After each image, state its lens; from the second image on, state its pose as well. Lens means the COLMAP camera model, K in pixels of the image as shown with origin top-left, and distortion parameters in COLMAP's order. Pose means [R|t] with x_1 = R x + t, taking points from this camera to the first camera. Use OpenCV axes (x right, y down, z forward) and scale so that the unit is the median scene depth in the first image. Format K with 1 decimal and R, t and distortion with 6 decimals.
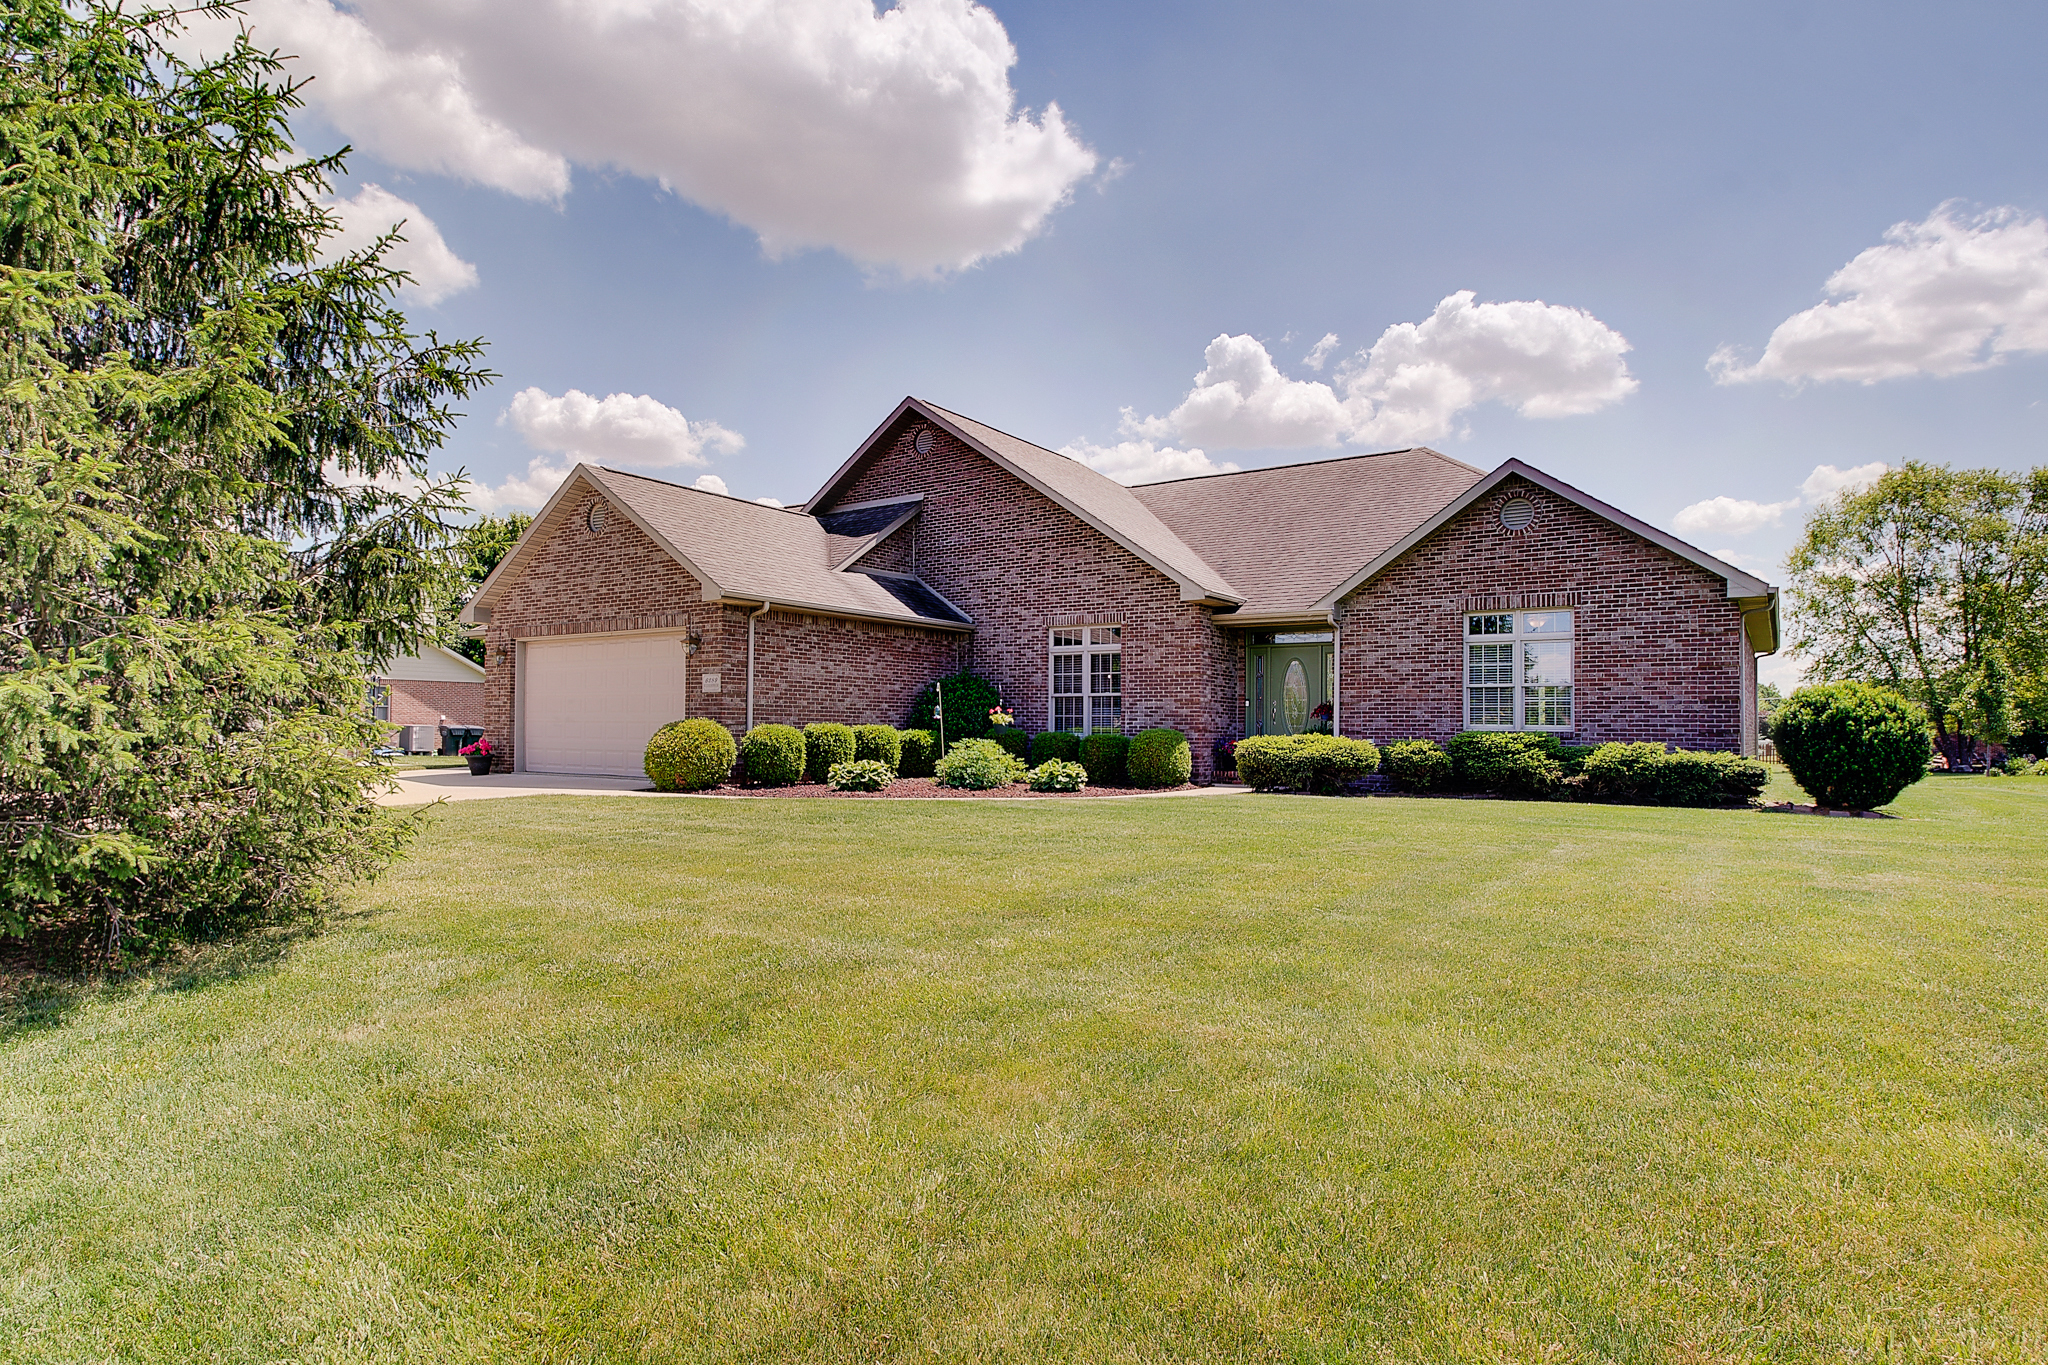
lens RADIAL K [[1216.9, 0, 1024.0], [0, 1216.9, 682.5], [0, 0, 1]] dist [0.004867, 0.000994]
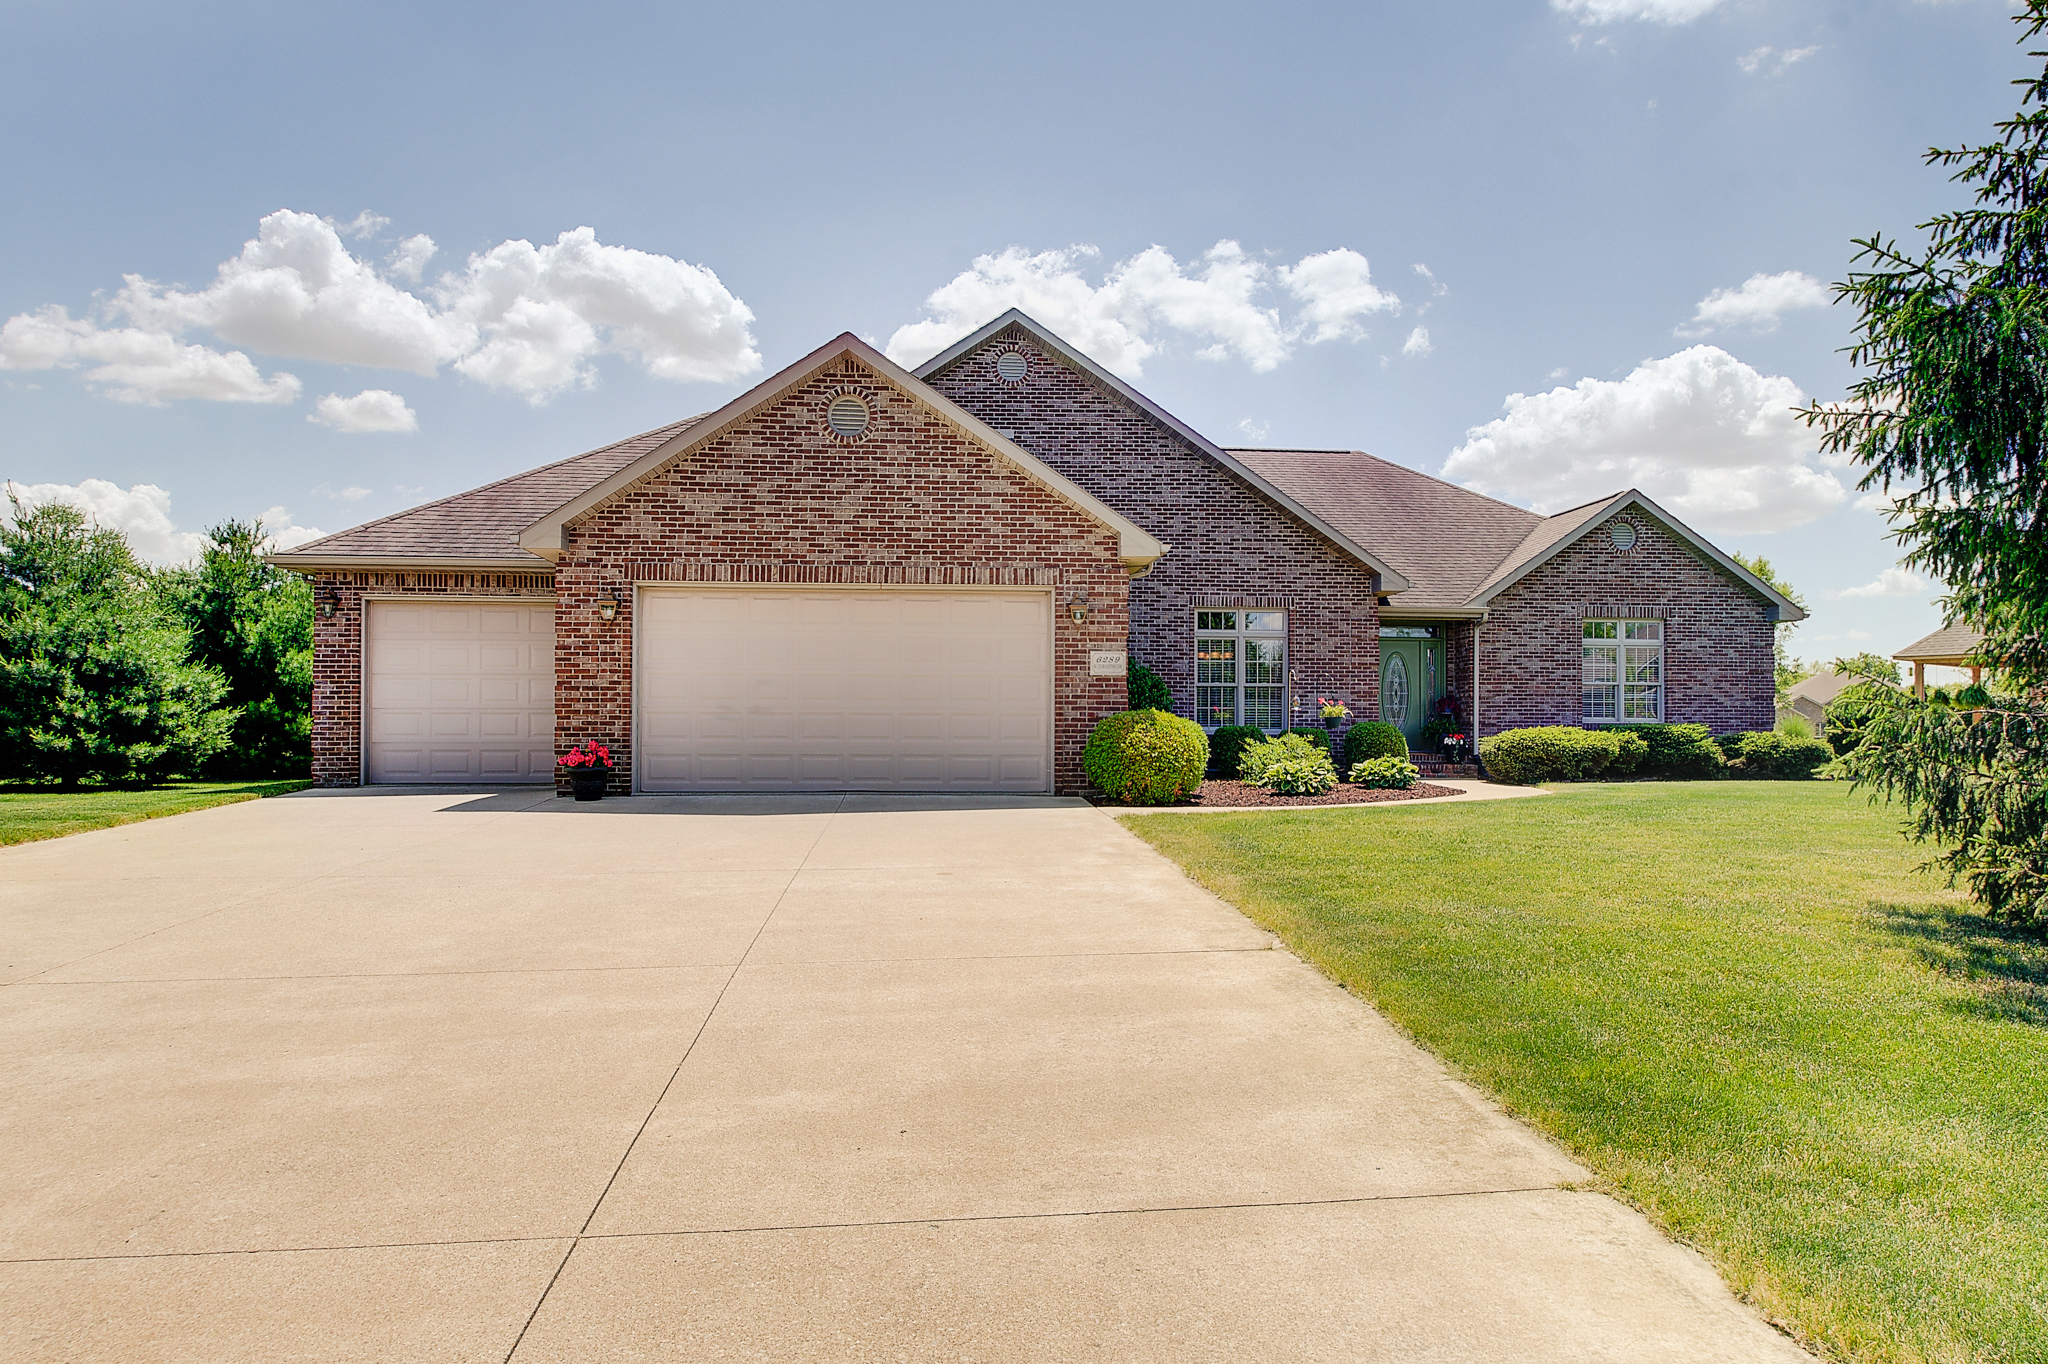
lens RADIAL K [[1412.1, 0, 1024.0], [0, 1412.1, 682.0], [0, 0, 1]] dist [-0.029603, 0.000445]
pose [[0.736320, 0.016671, 0.676428, -0.783844], [-0.023283, 0.999729, 0.000706, 0.011073], [-0.676233, -0.016270, 0.736508, 0.338170]]
